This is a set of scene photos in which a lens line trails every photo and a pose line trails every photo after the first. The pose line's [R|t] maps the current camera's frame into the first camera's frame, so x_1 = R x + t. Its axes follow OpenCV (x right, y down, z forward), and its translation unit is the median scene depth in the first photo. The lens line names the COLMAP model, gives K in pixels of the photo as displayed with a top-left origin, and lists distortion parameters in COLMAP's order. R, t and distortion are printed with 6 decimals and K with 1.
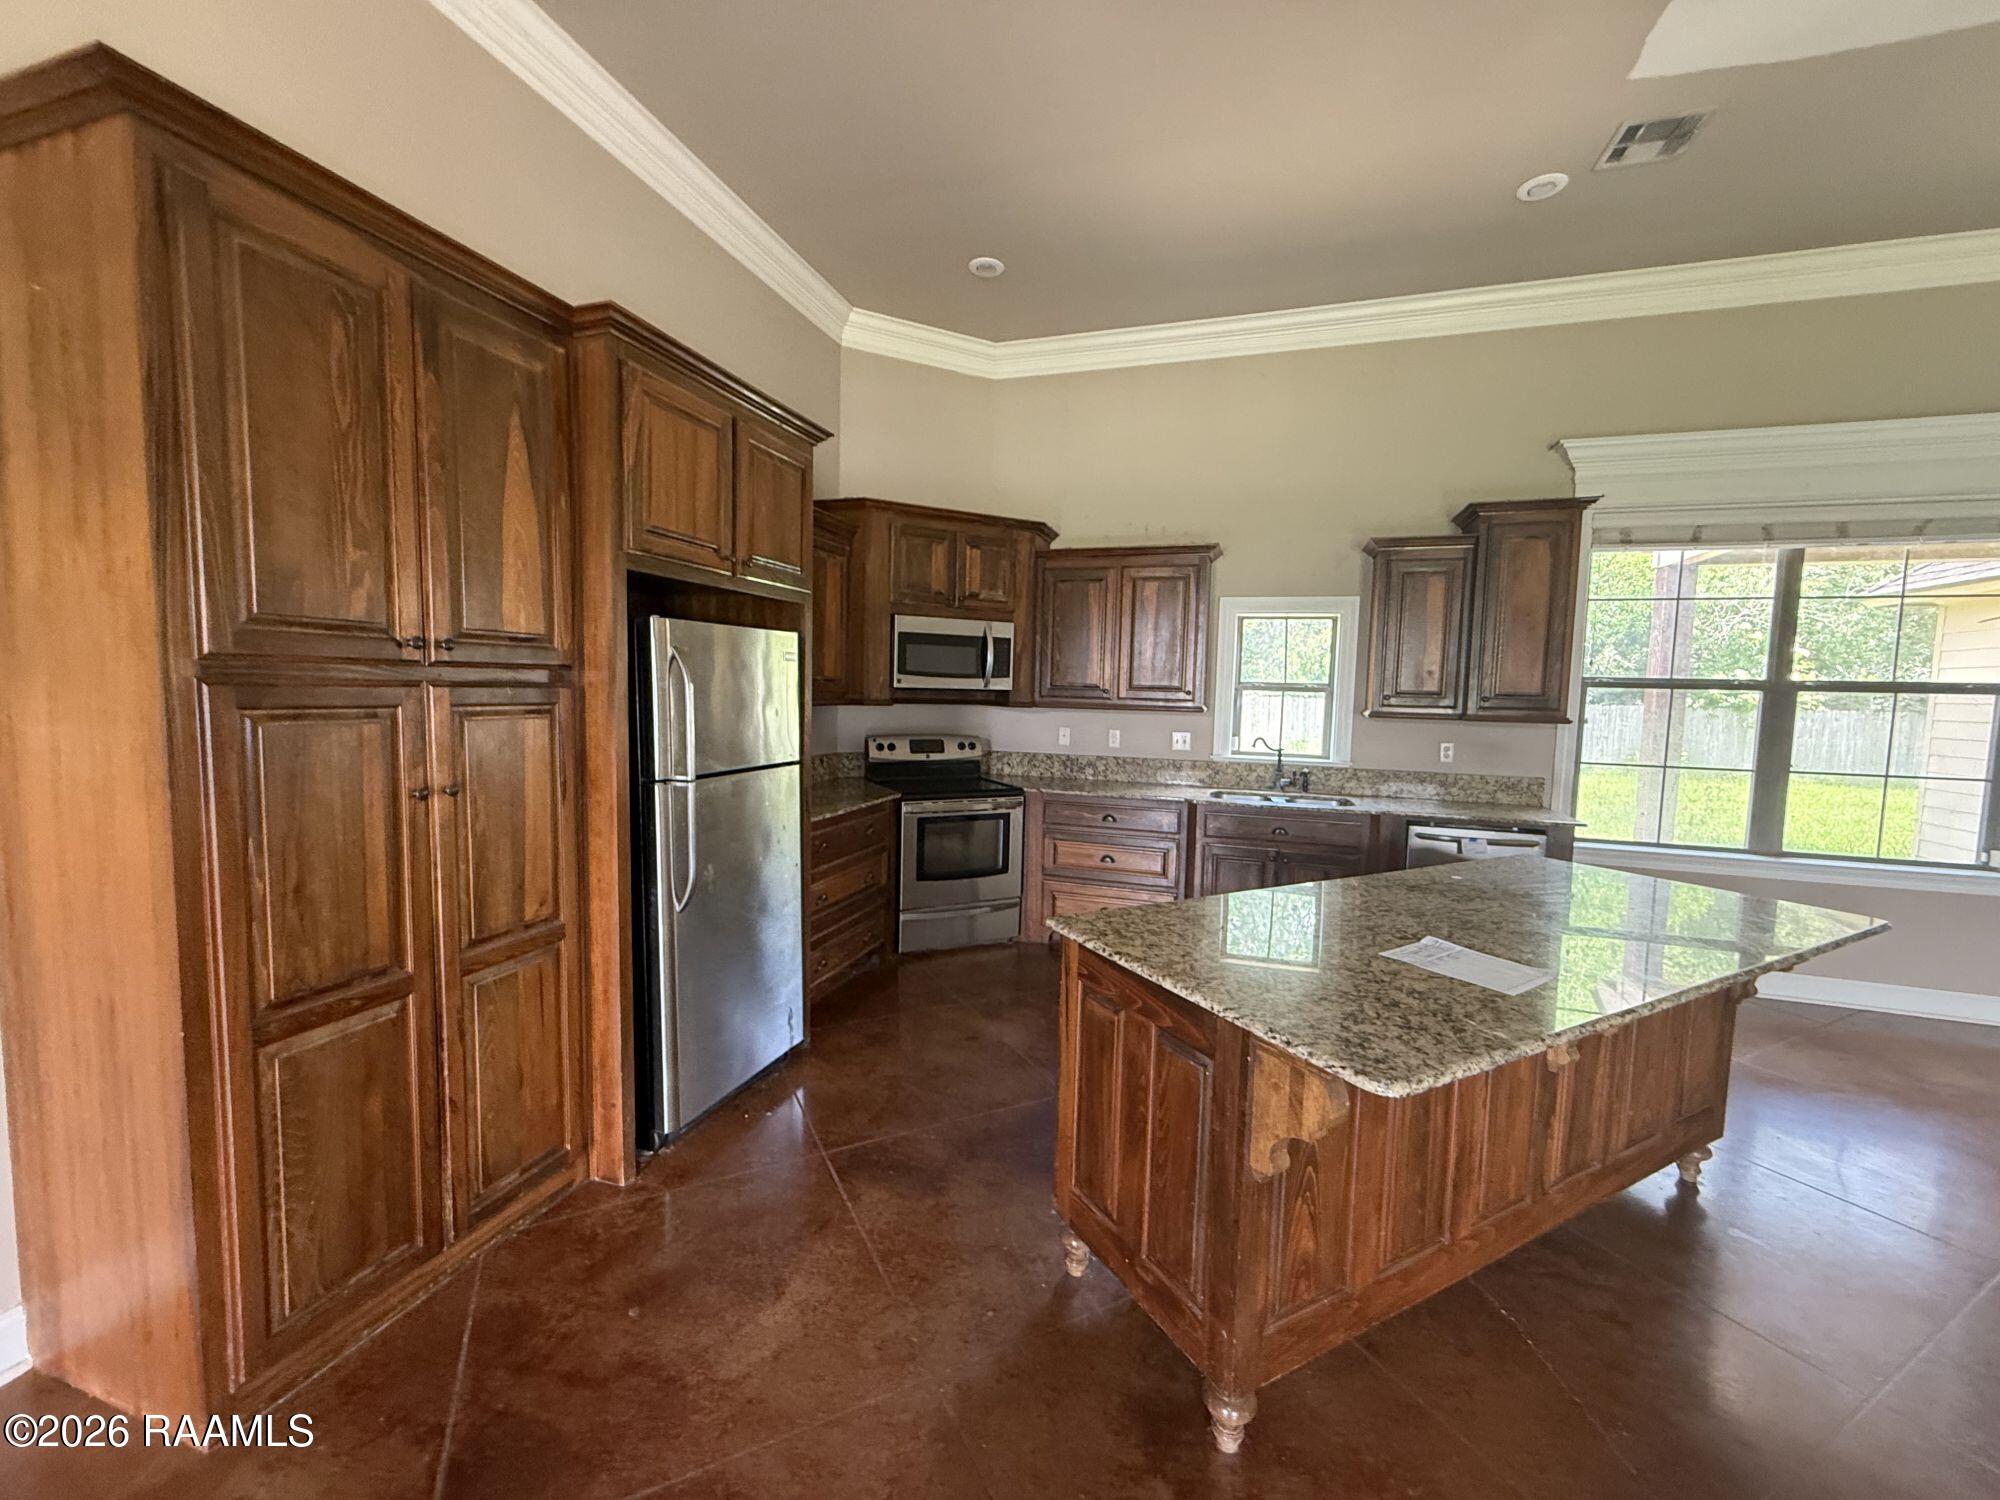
lens RADIAL K [[794.2, 0, 1000.0], [0, 794.2, 750.0], [0, 0, 1]] dist [-0.000622, -0.000083]
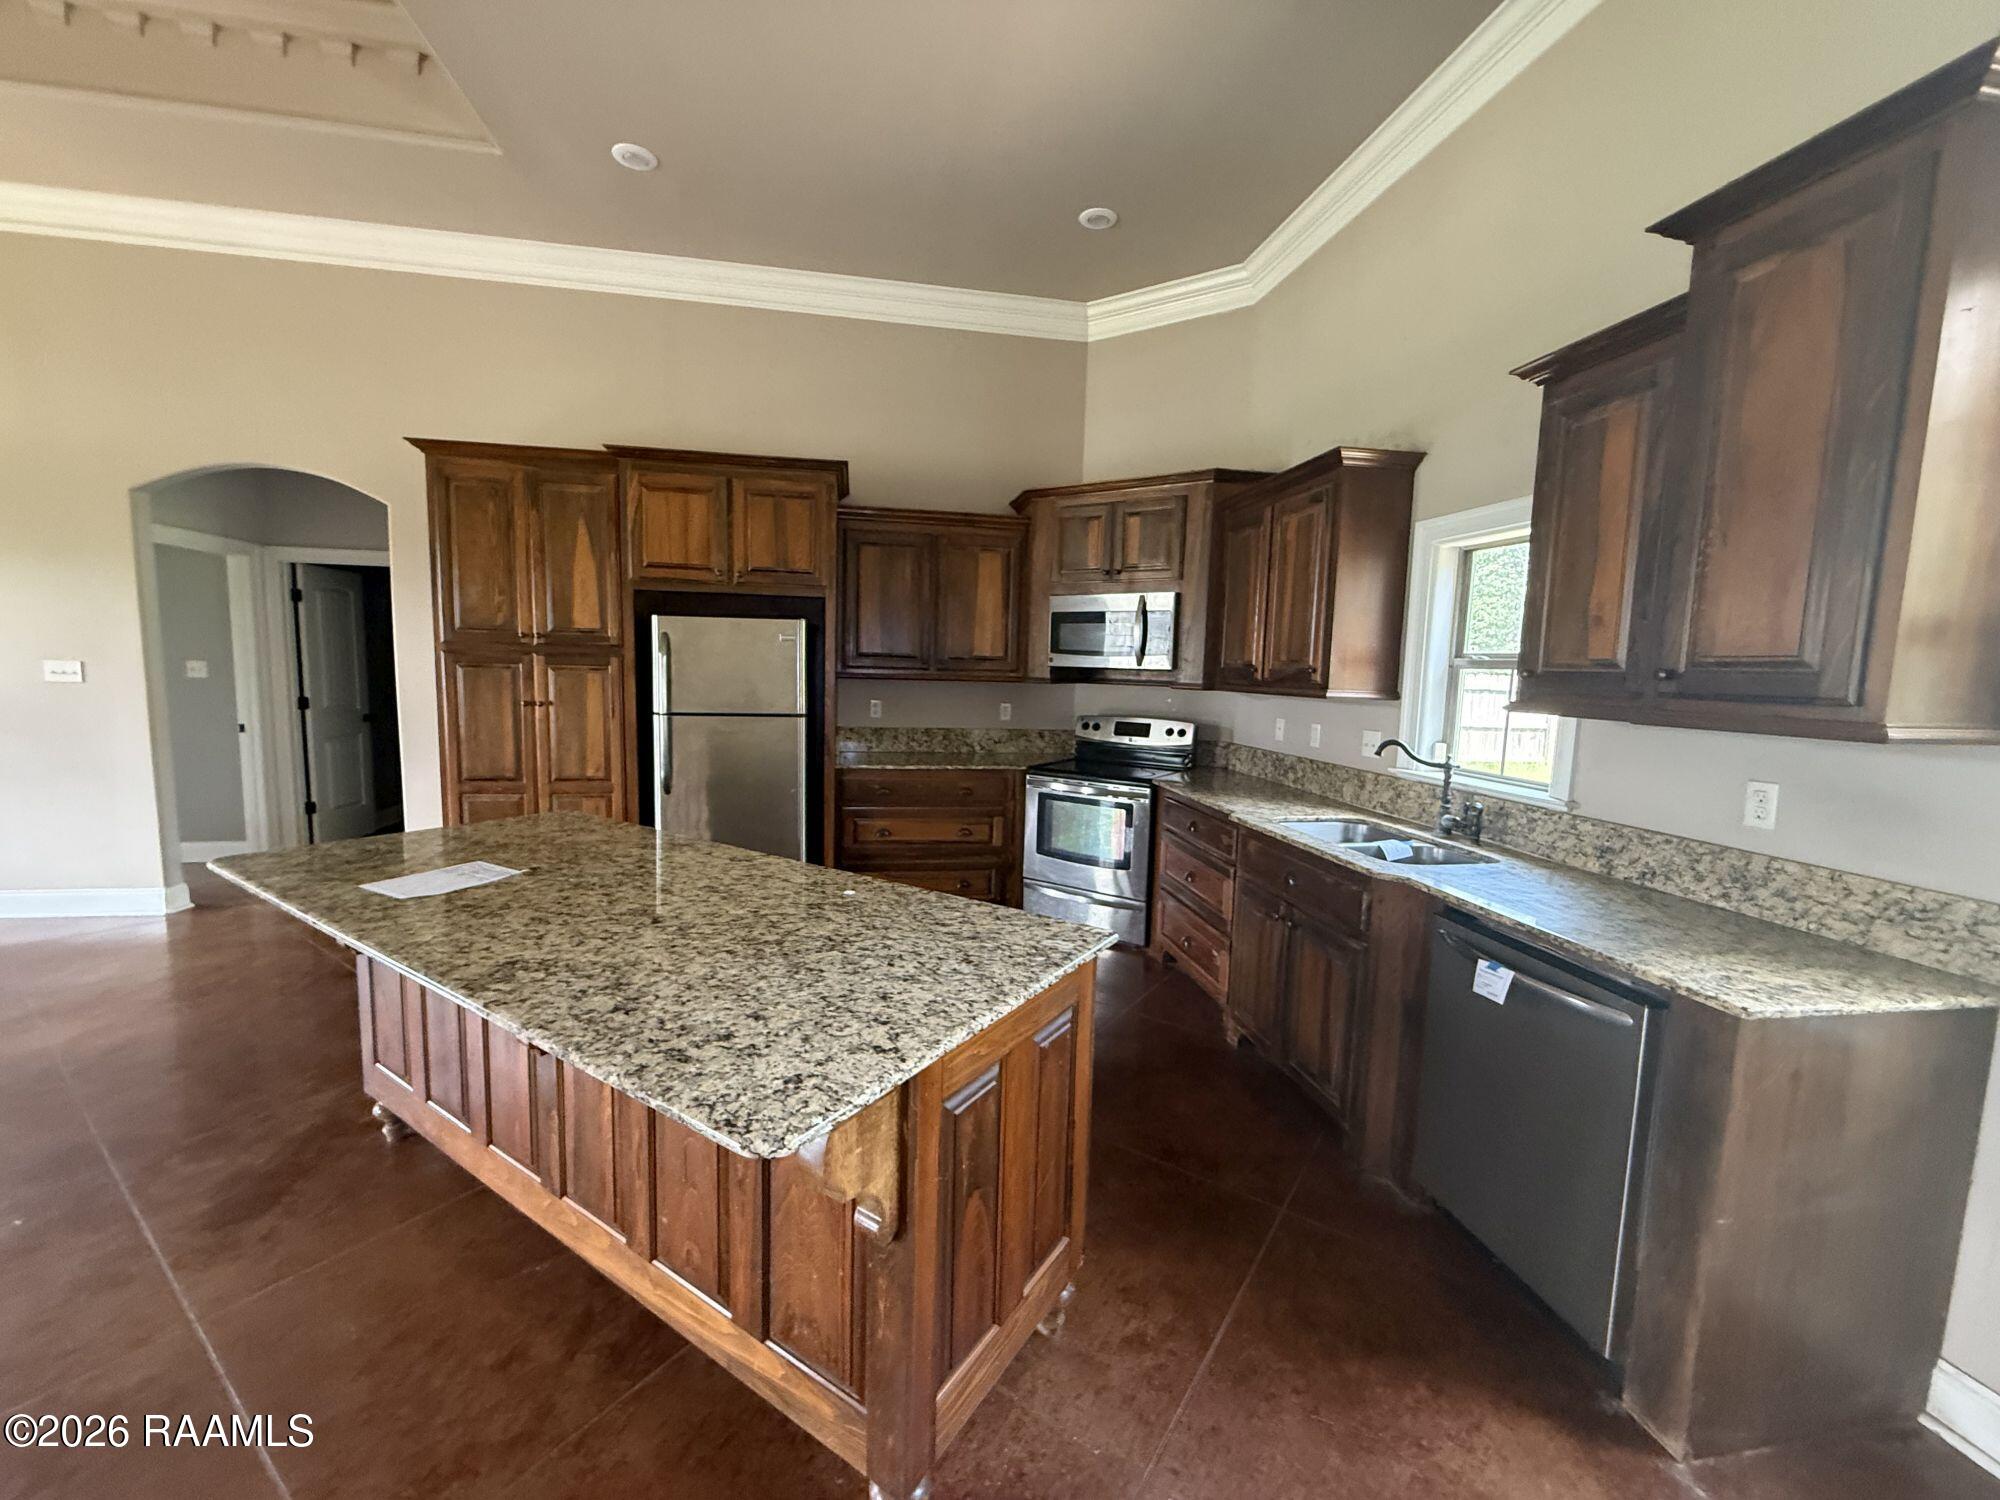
lens RADIAL K [[801.6, 0, 1000.0], [0, 801.6, 750.0], [0, 0, 1]] dist [0.012707, 0.000007]
pose [[0.483306, 0.081946, -0.871608, 1.126228], [-0.084866, 0.995306, 0.046517, -0.018927], [0.871329, 0.051488, 0.487991, 0.638198]]
